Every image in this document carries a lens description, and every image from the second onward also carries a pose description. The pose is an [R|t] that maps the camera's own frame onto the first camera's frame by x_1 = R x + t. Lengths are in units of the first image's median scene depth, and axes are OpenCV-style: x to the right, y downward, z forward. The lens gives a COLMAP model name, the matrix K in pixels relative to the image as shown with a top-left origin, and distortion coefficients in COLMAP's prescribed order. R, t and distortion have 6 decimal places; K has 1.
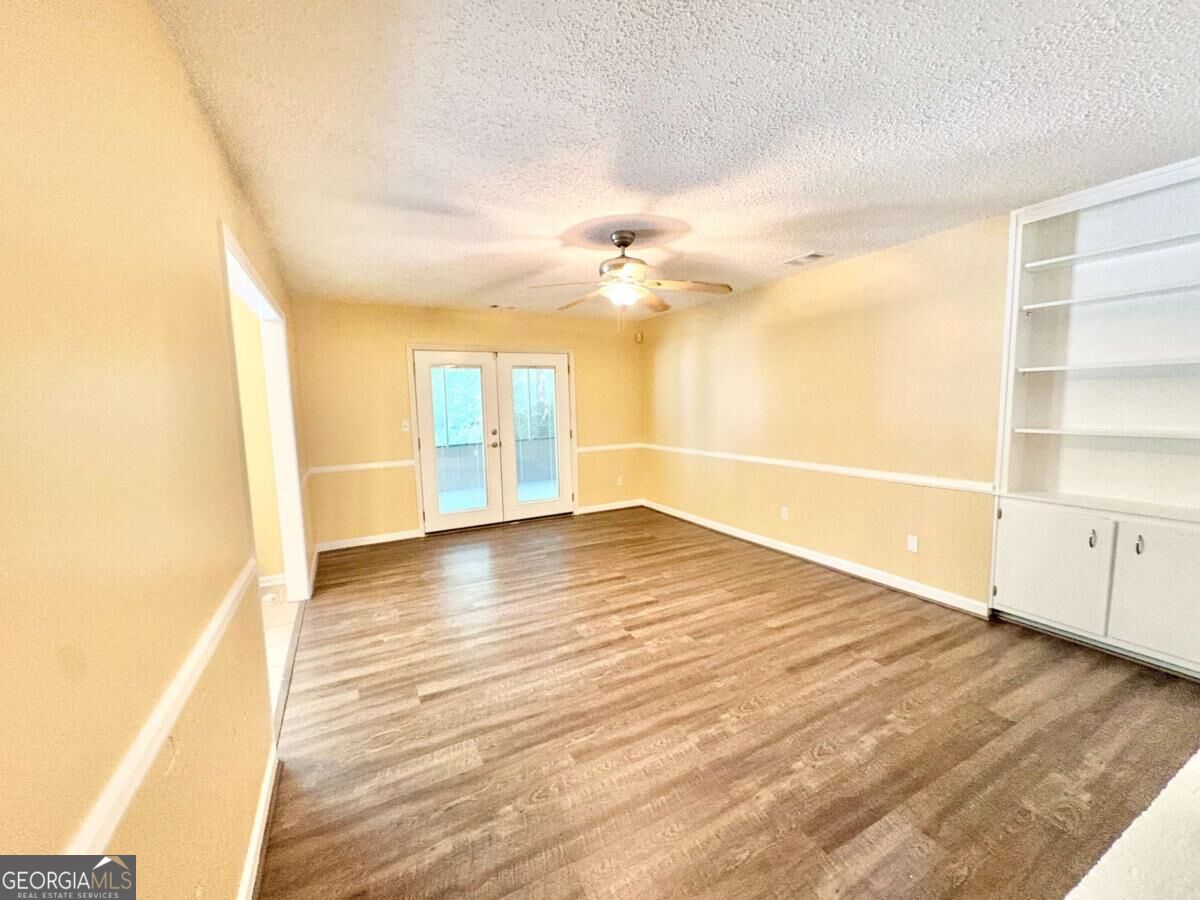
lens RADIAL K [[482.3, 0, 601.5], [0, 482.3, 449.4], [0, 0, 1]] dist [0.000222, 0.000622]
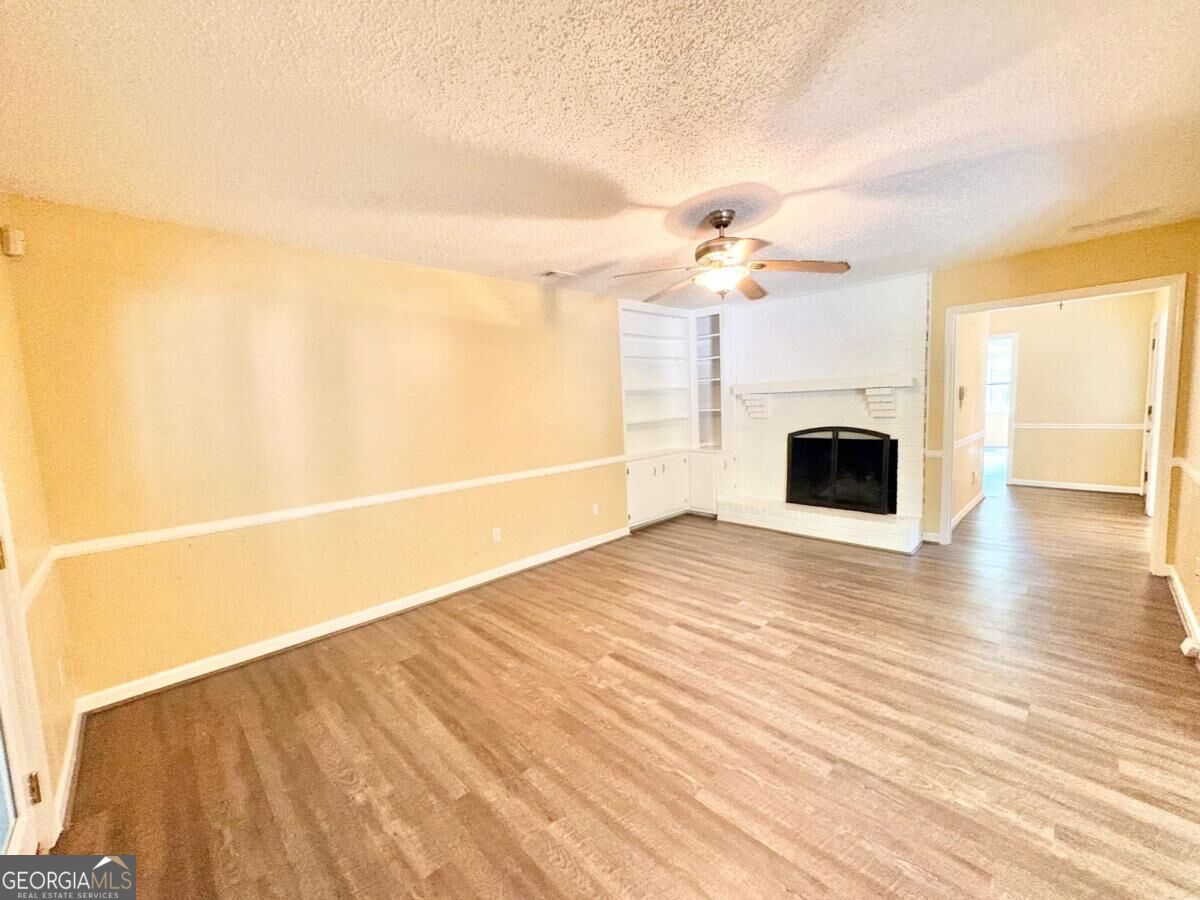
lens RADIAL K [[482.3, 0, 603.5], [0, 482.3, 450.9], [0, 0, 1]] dist [0.000222, 0.000622]
pose [[-0.282904, -0.058264, 0.957377, -0.729981], [0.147270, 0.983679, 0.103383, -0.117948], [-0.947775, 0.170240, -0.269706, 1.417576]]
